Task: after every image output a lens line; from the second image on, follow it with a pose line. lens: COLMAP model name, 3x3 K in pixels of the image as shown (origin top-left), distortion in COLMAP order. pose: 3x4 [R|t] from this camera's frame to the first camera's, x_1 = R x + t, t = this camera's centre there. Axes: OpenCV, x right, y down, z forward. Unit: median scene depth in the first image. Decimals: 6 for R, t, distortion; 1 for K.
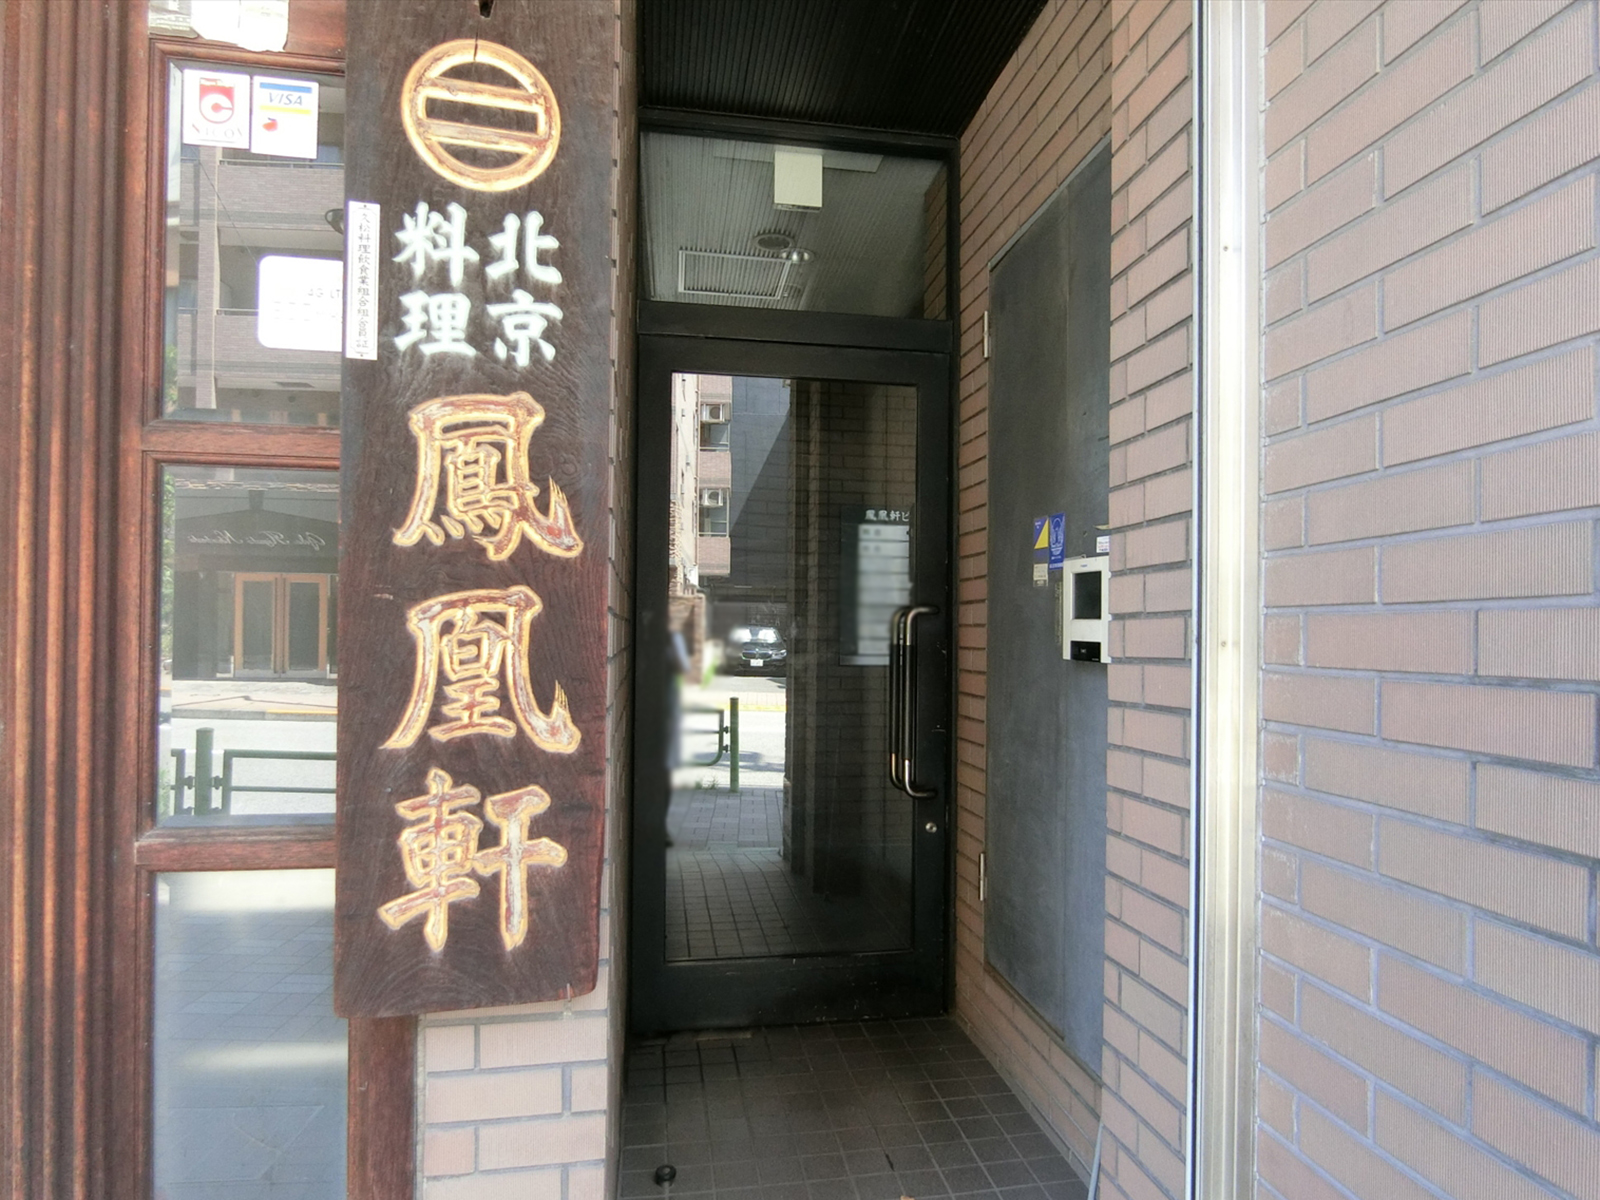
lens RADIAL K [[904.9, 0, 796.7], [0, 904.9, 605.3], [0, 0, 1]] dist [-0.006742, 0.002093]
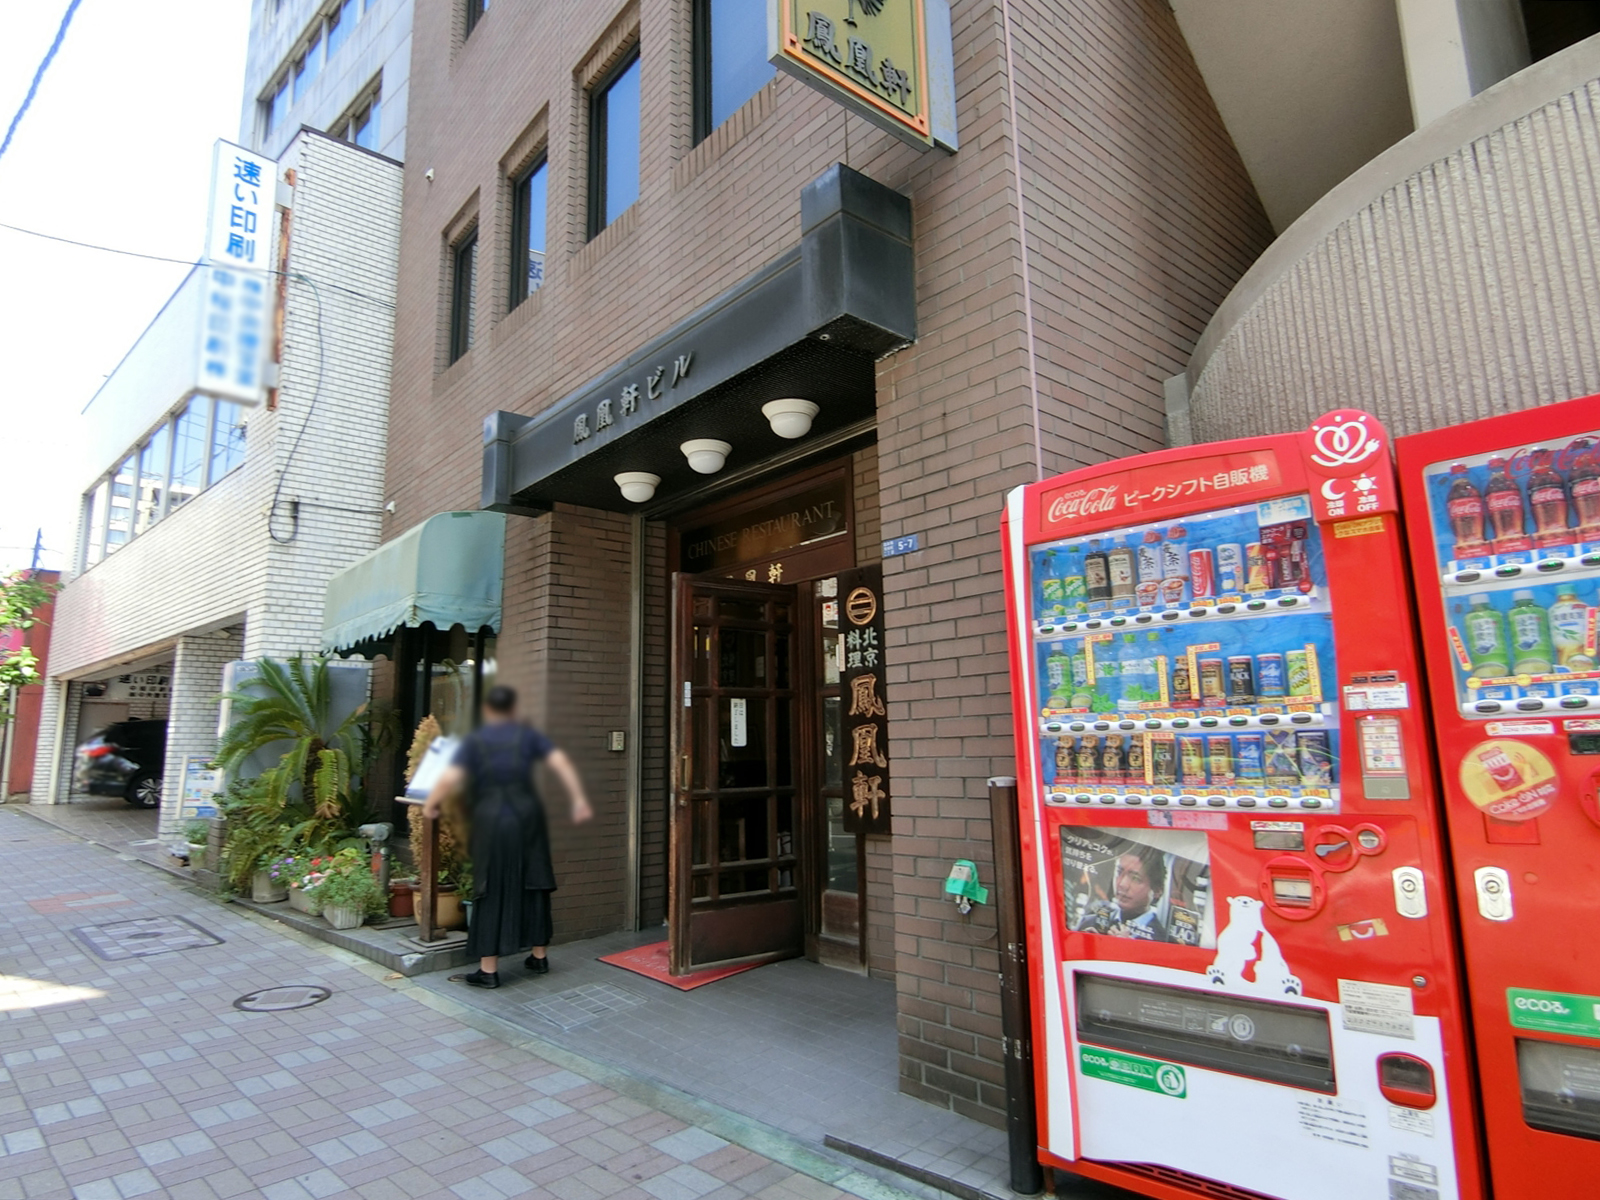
lens RADIAL K [[904.9, 0, 796.6], [0, 904.9, 595.3], [0, 0, 1]] dist [-0.006742, 0.002093]
pose [[0.524331, -0.173144, -0.833725, 2.896182], [0.035003, 0.982664, -0.182061, 0.135618], [0.850795, 0.066278, 0.521302, -1.360331]]
